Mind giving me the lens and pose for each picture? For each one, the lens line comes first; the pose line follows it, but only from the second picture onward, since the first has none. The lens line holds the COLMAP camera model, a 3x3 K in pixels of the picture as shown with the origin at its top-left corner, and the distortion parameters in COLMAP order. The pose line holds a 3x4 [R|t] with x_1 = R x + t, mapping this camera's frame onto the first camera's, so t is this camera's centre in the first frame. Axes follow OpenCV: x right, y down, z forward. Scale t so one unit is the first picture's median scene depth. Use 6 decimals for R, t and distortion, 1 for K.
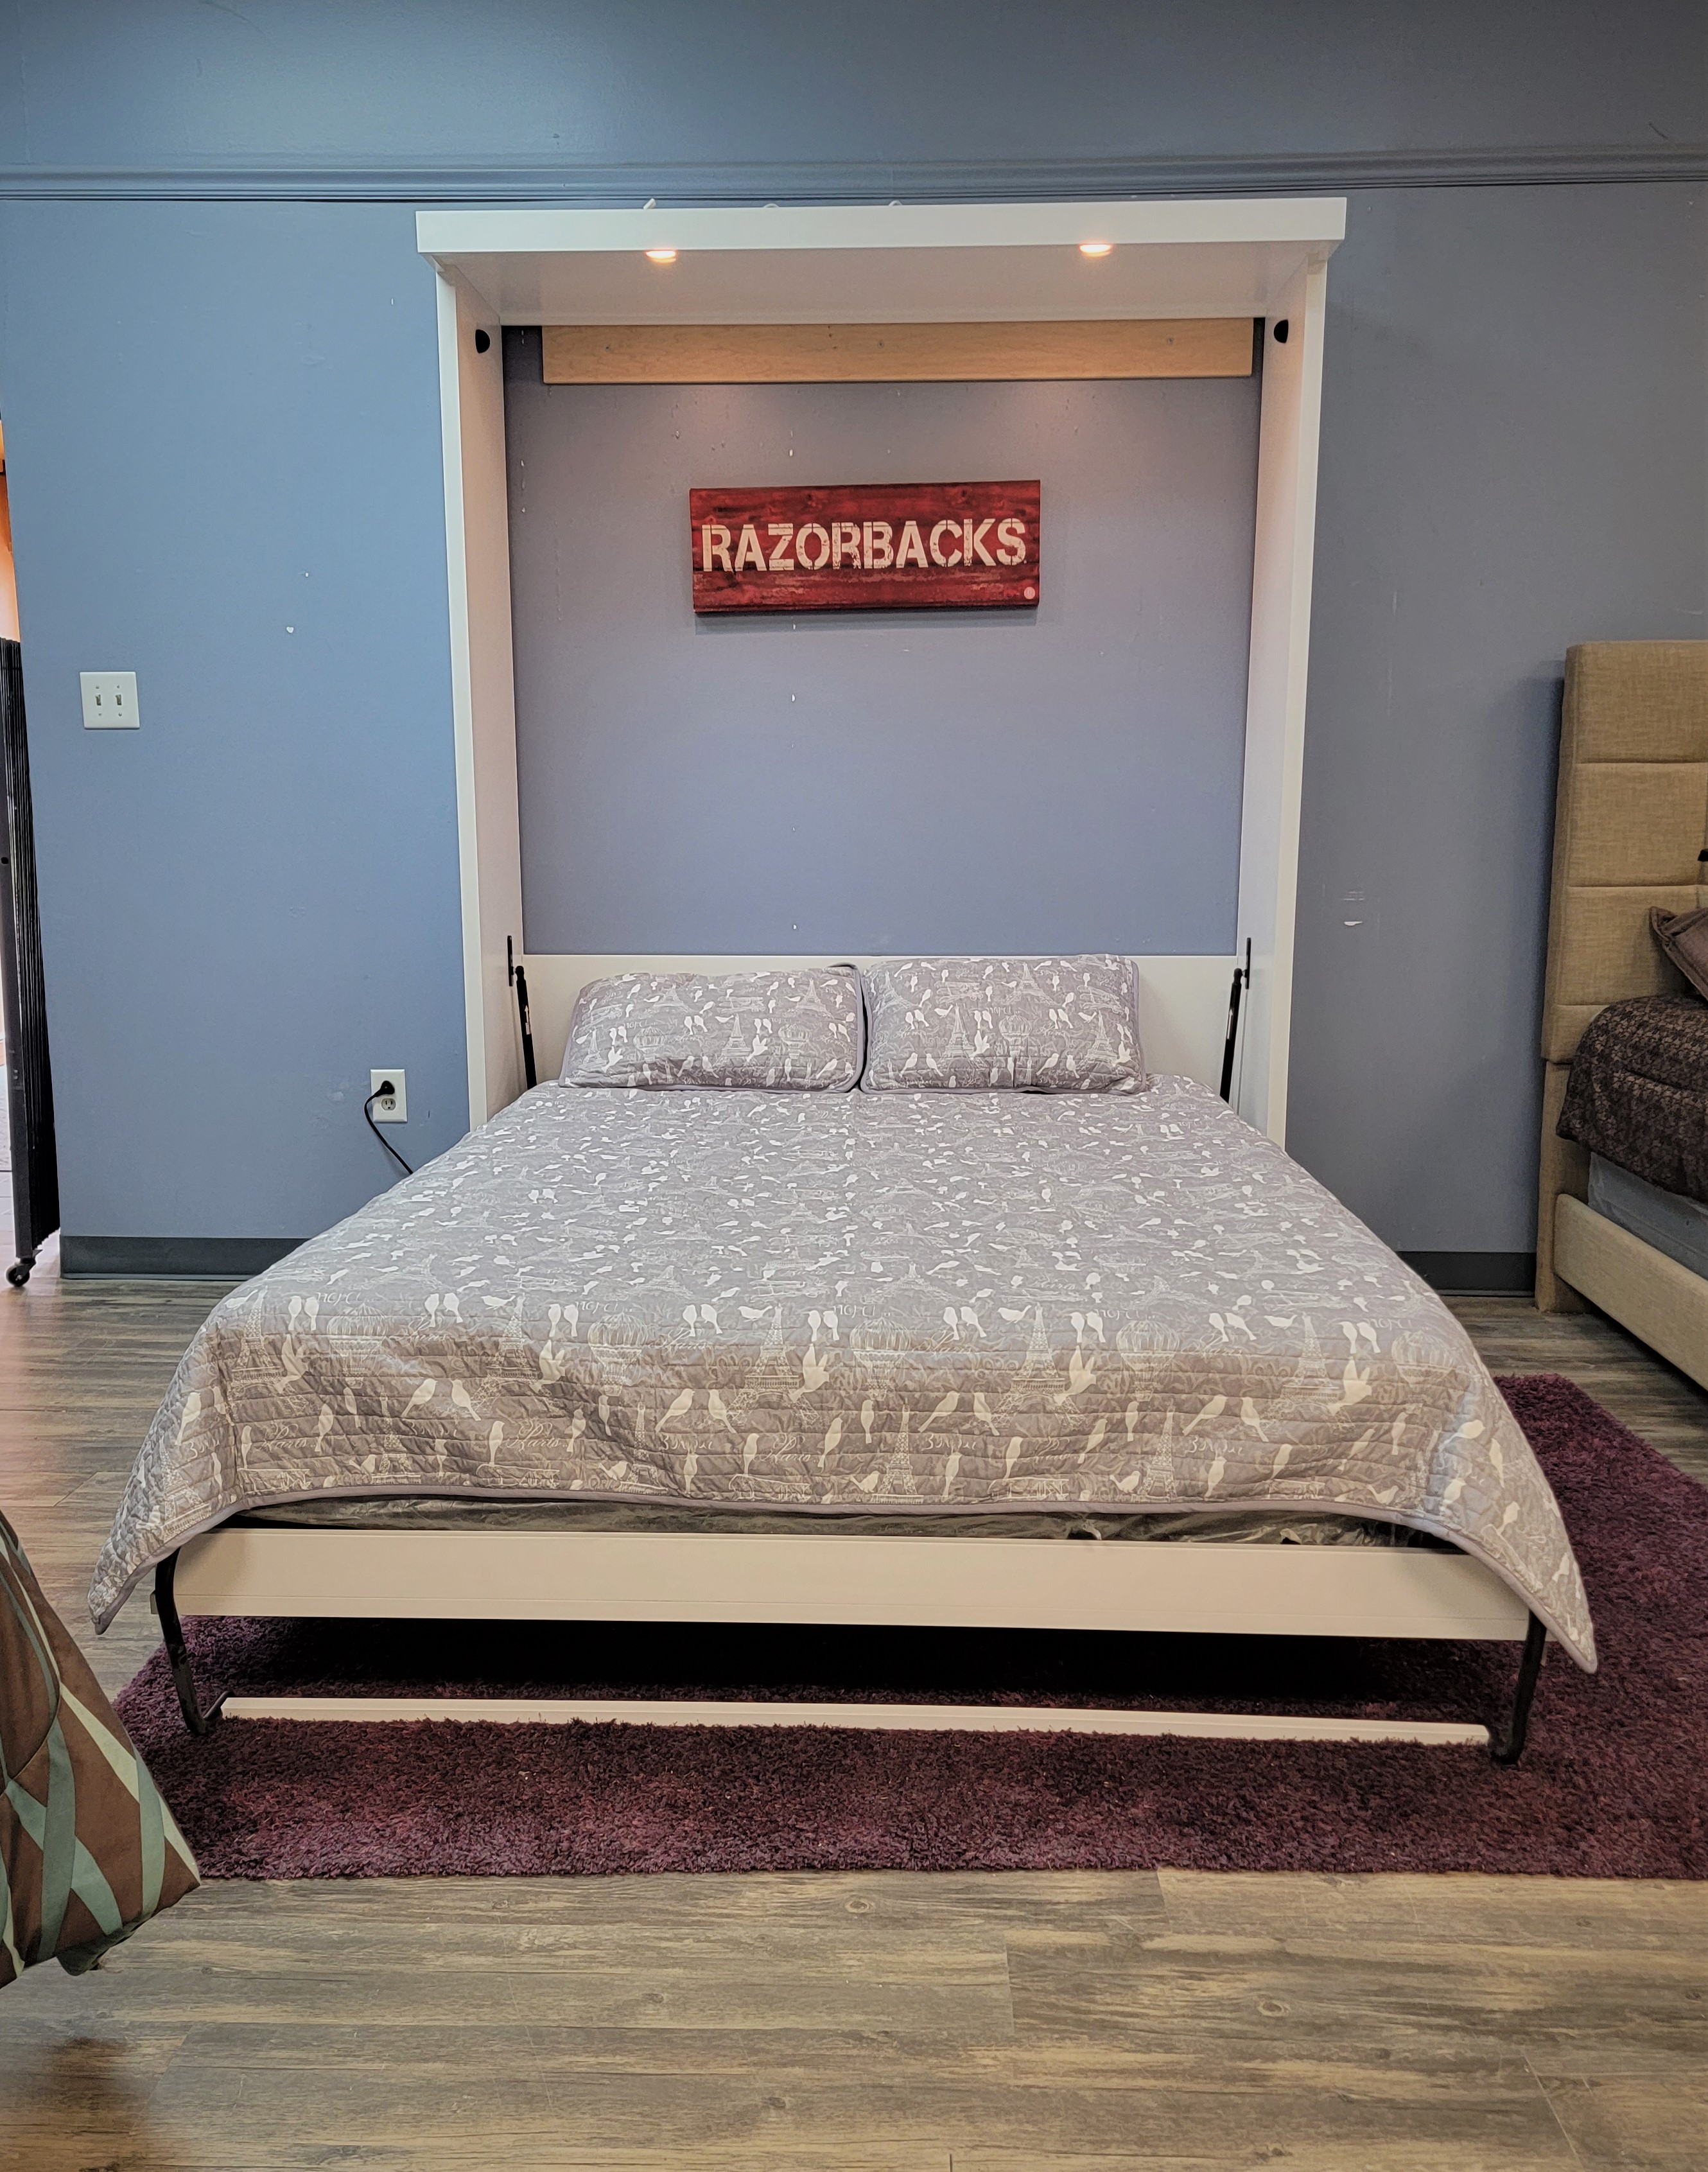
lens RADIAL K [[1778.1, 0, 836.9], [0, 1778.1, 1085.9], [0, 0, 1]] dist [0.070704, -0.003939]
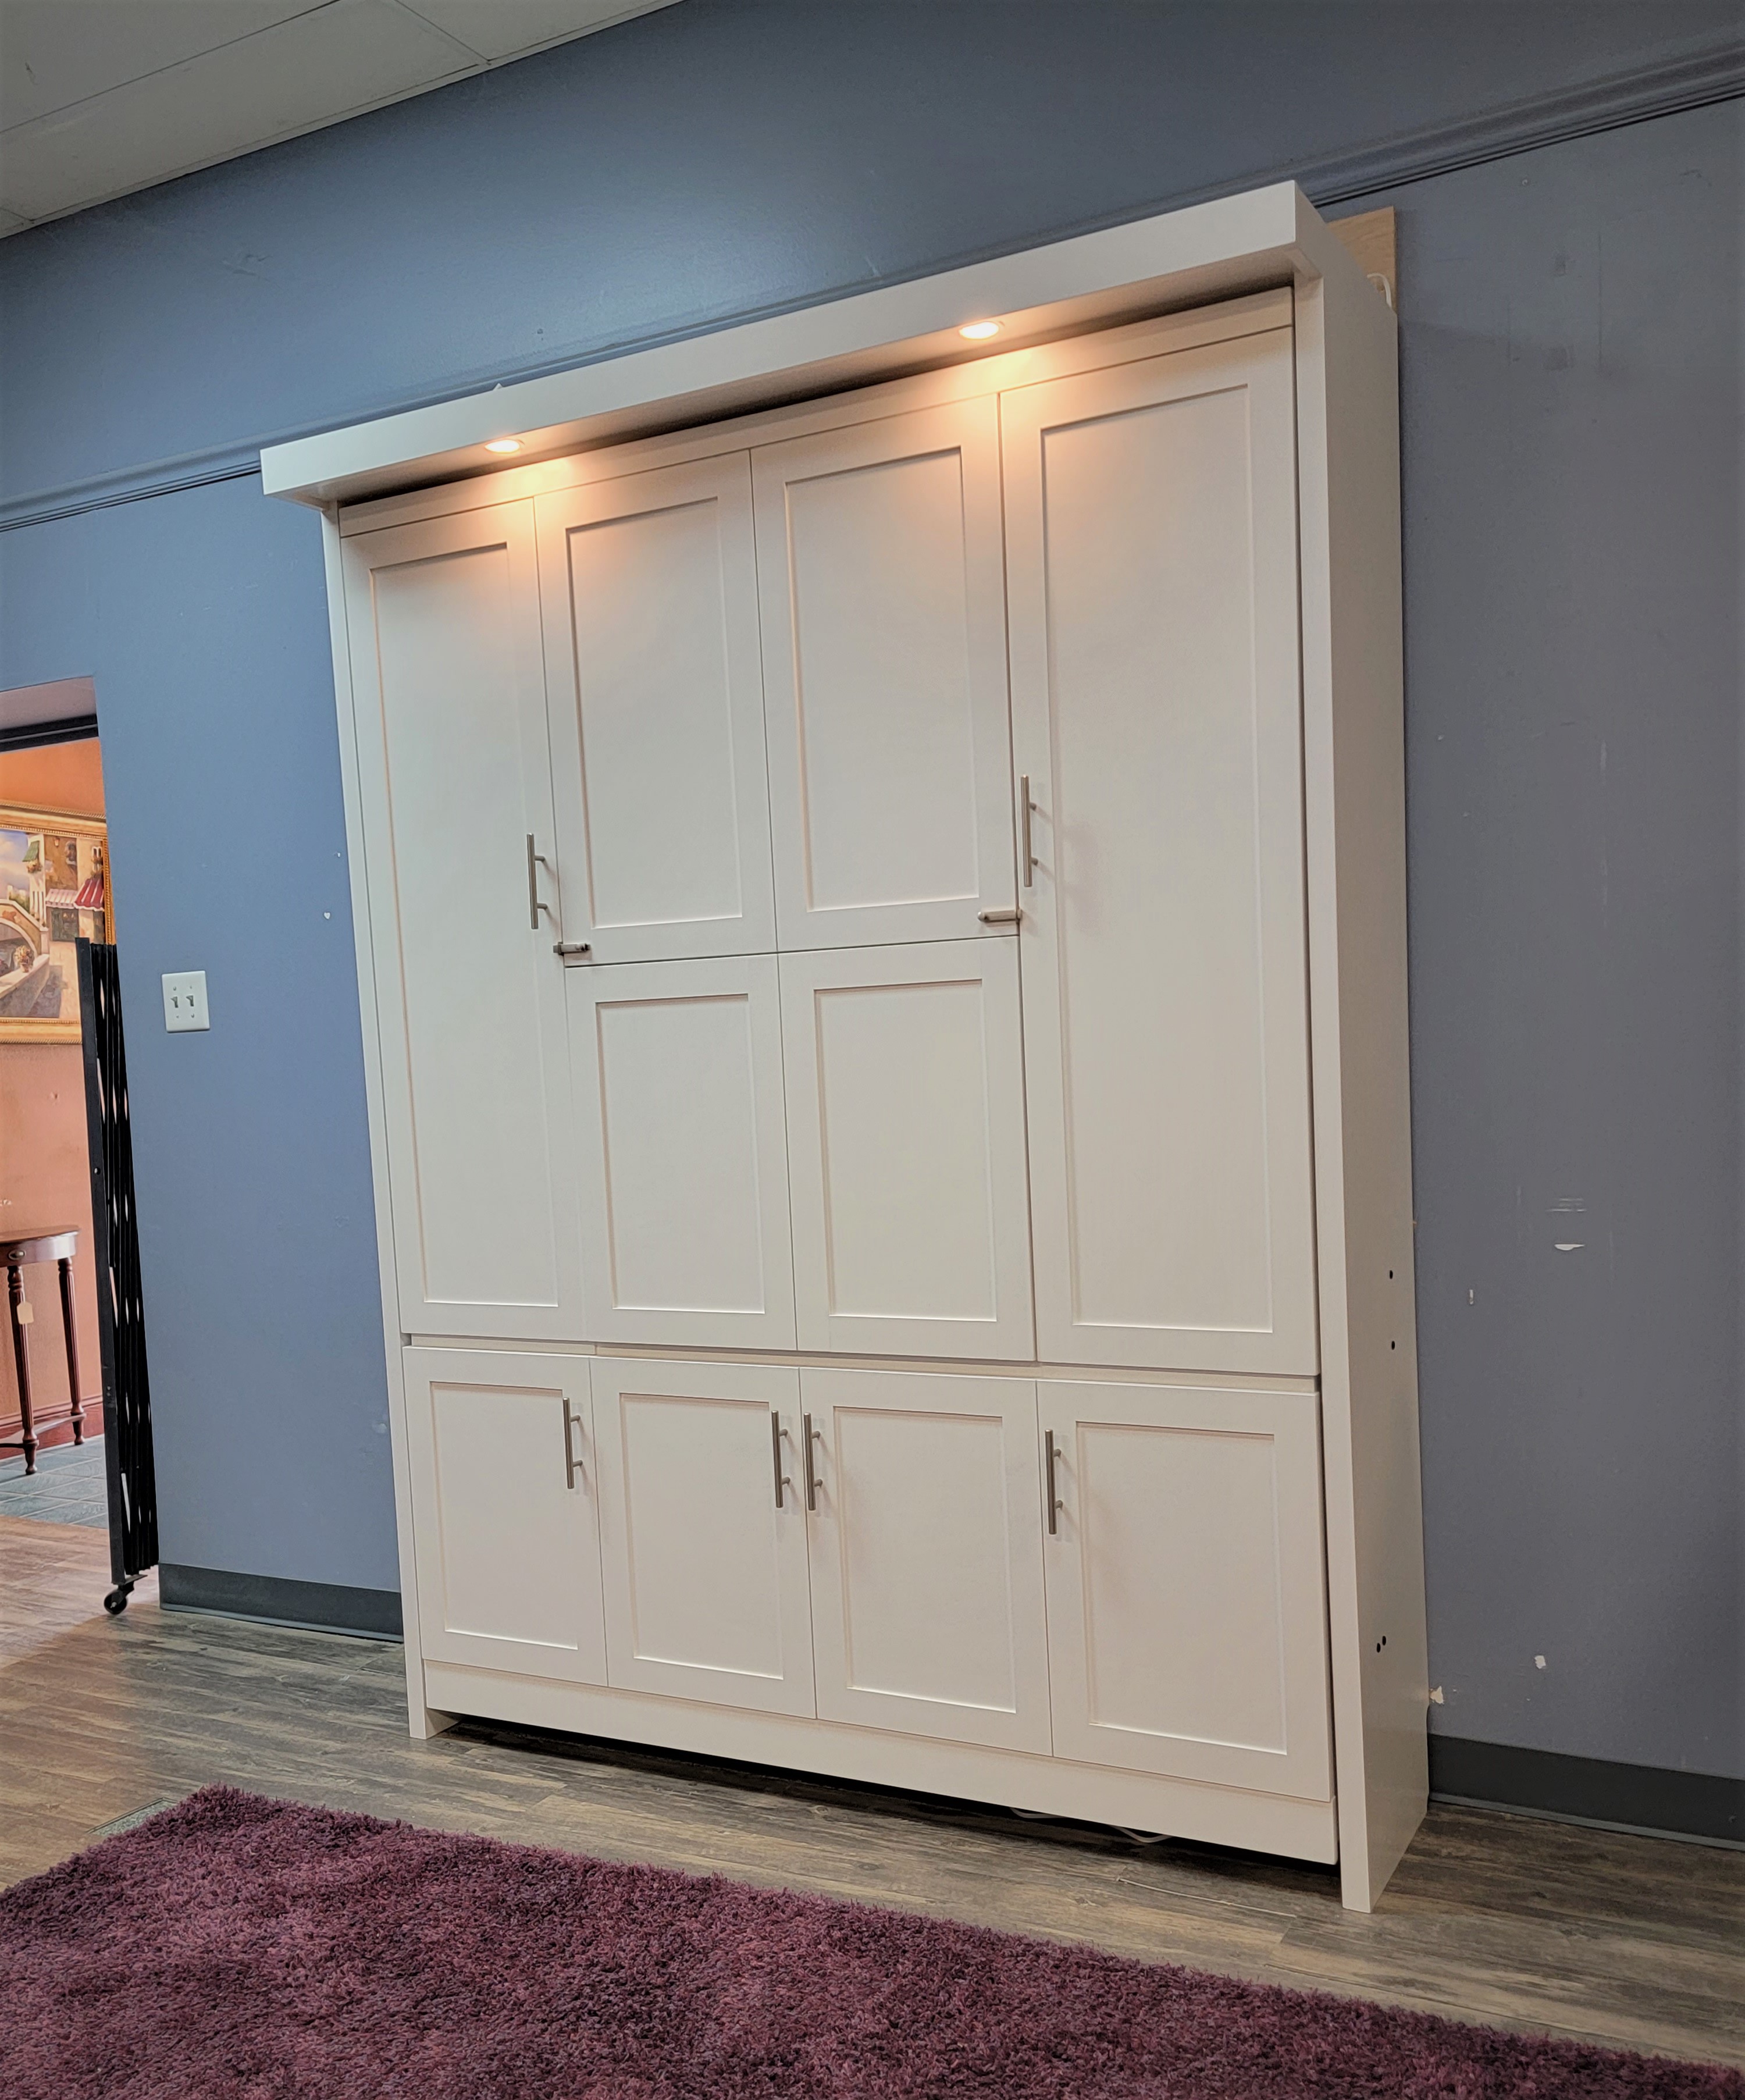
lens RADIAL K [[1908.6, 0, 871.2], [0, 1908.6, 1185.4], [0, 0, 1]] dist [0.072421, -0.035606]
pose [[0.891999, -0.005264, -0.452007, 0.392119], [-0.025542, 0.997748, -0.062024, -0.066101], [0.451315, 0.066870, 0.889855, 0.278112]]
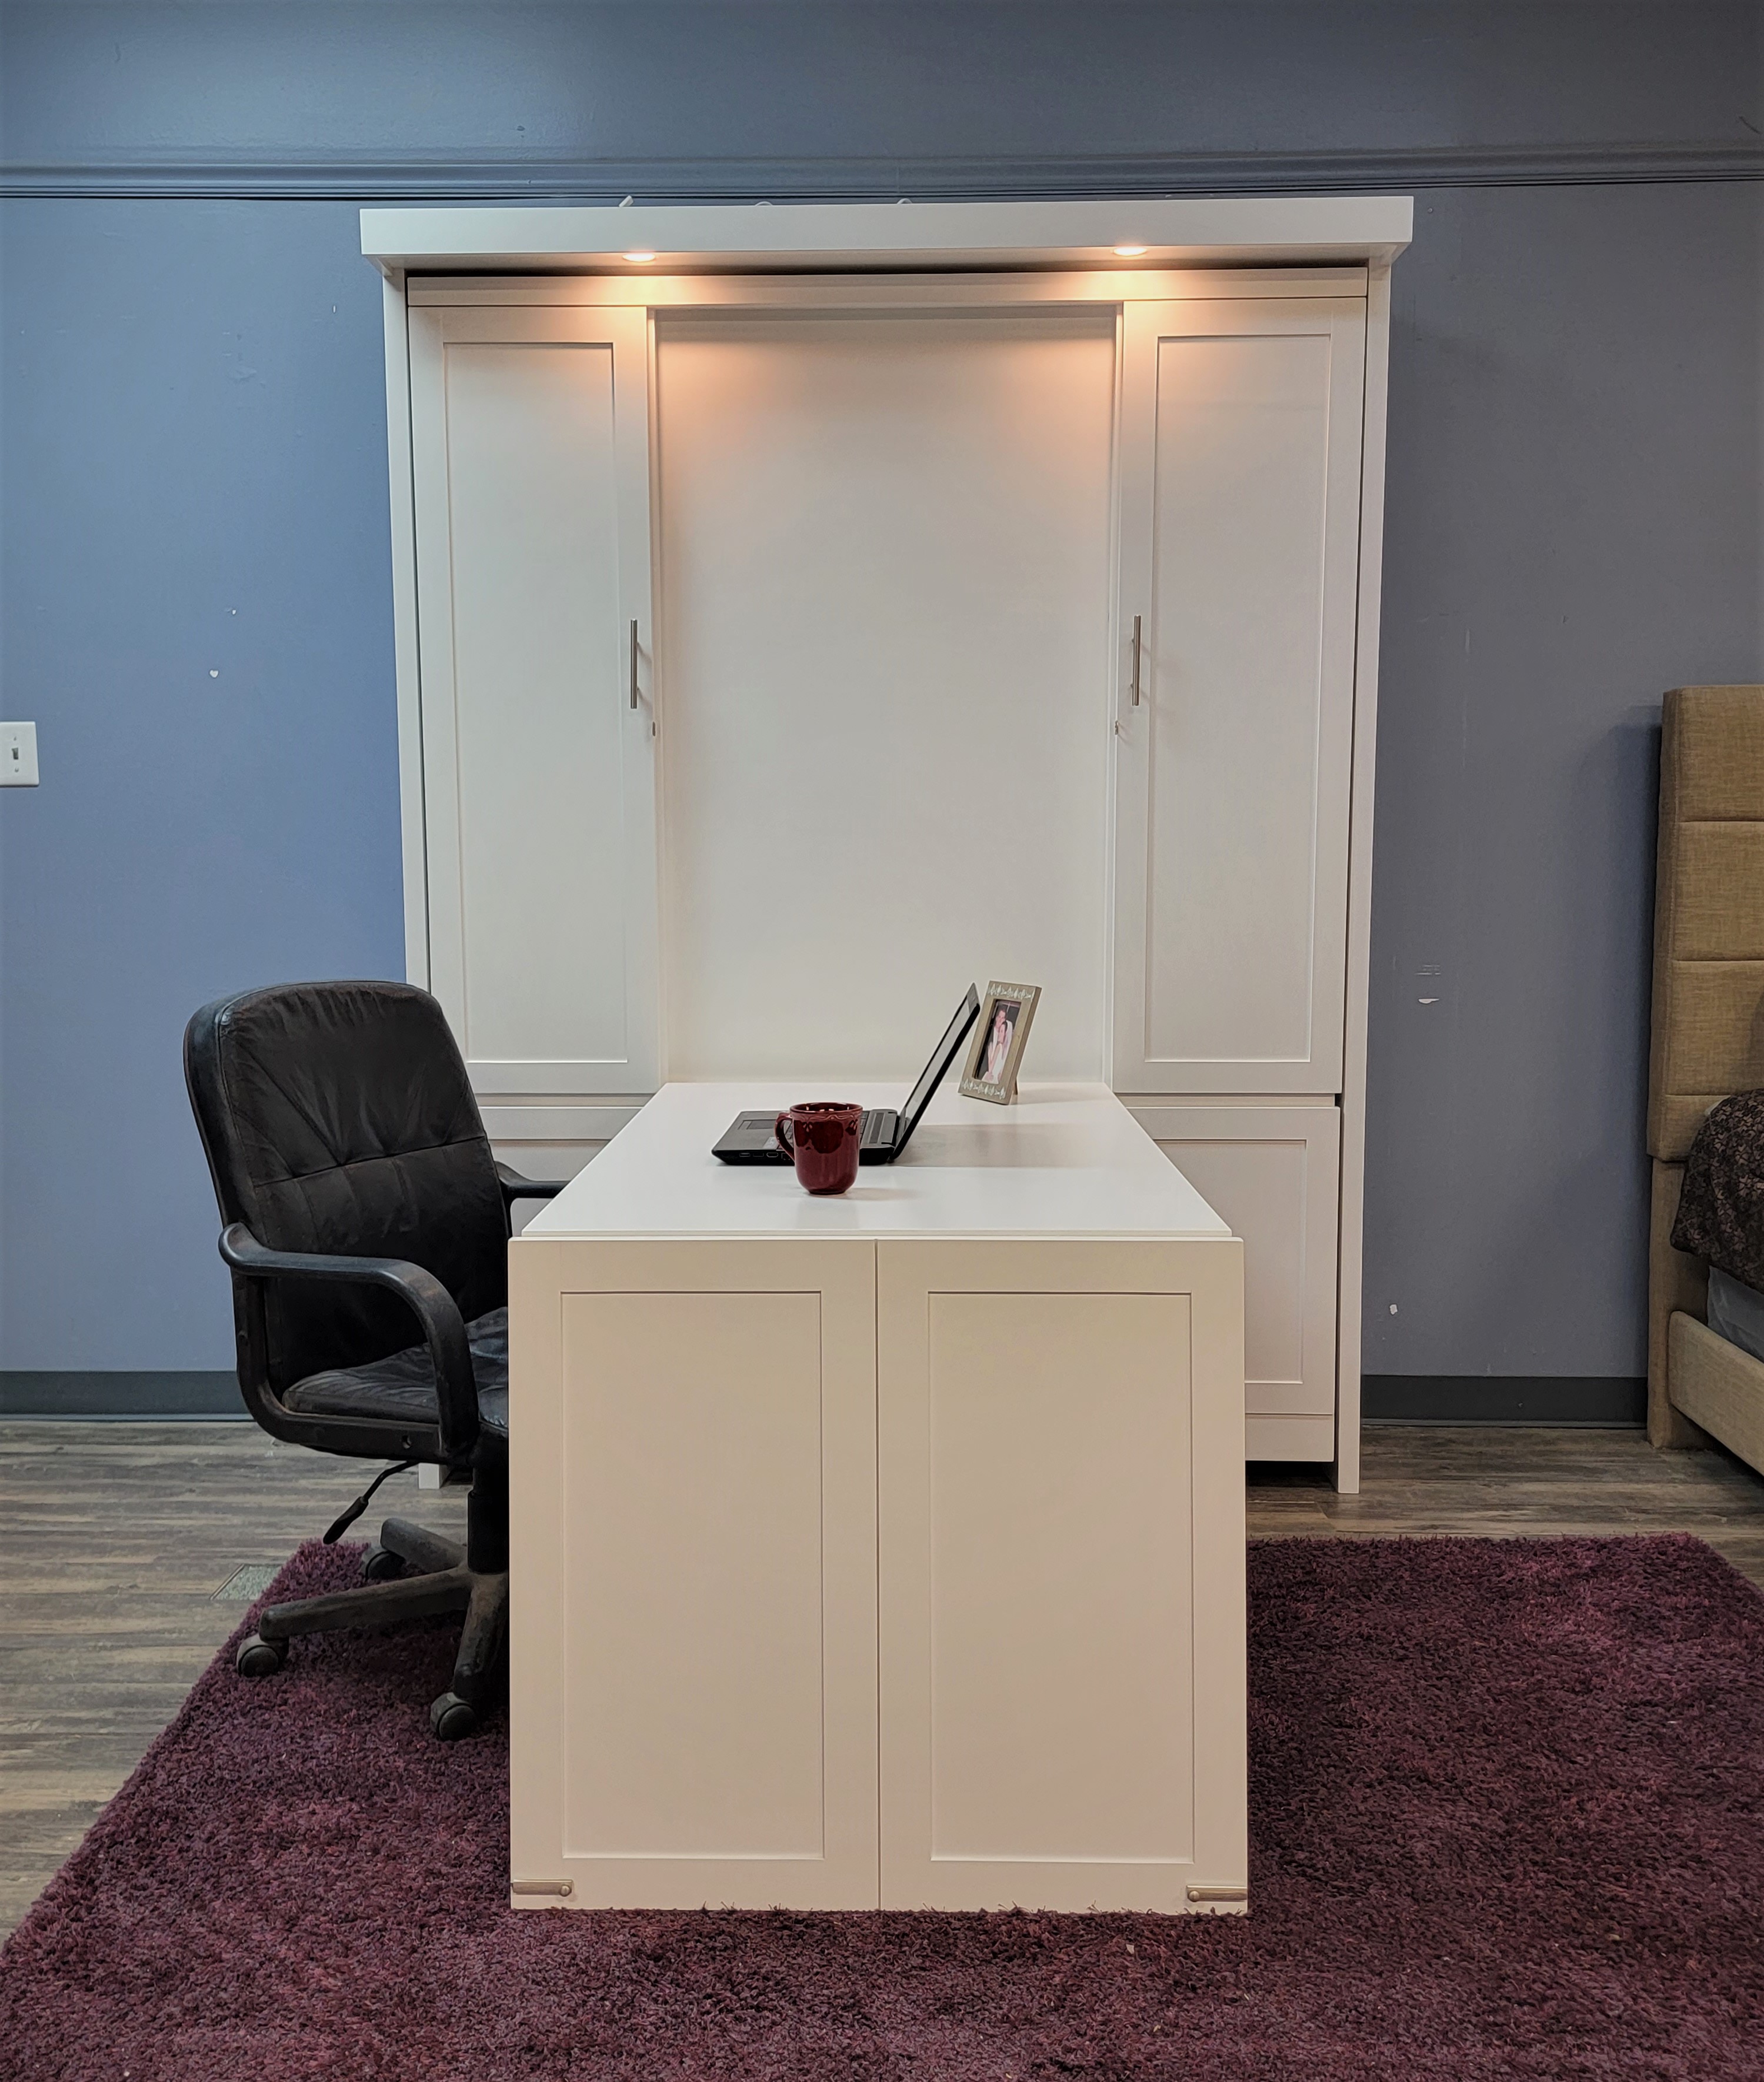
lens RADIAL K [[1950.1, 0, 853.7], [0, 1950.1, 1041.8], [0, 0, 1]] dist [0.054874, 0.008967]
pose [[0.999863, -0.005069, 0.015746, -0.008737], [0.005858, 0.998709, -0.050467, -0.025155], [-0.015470, 0.050553, 0.998602, 0.050309]]
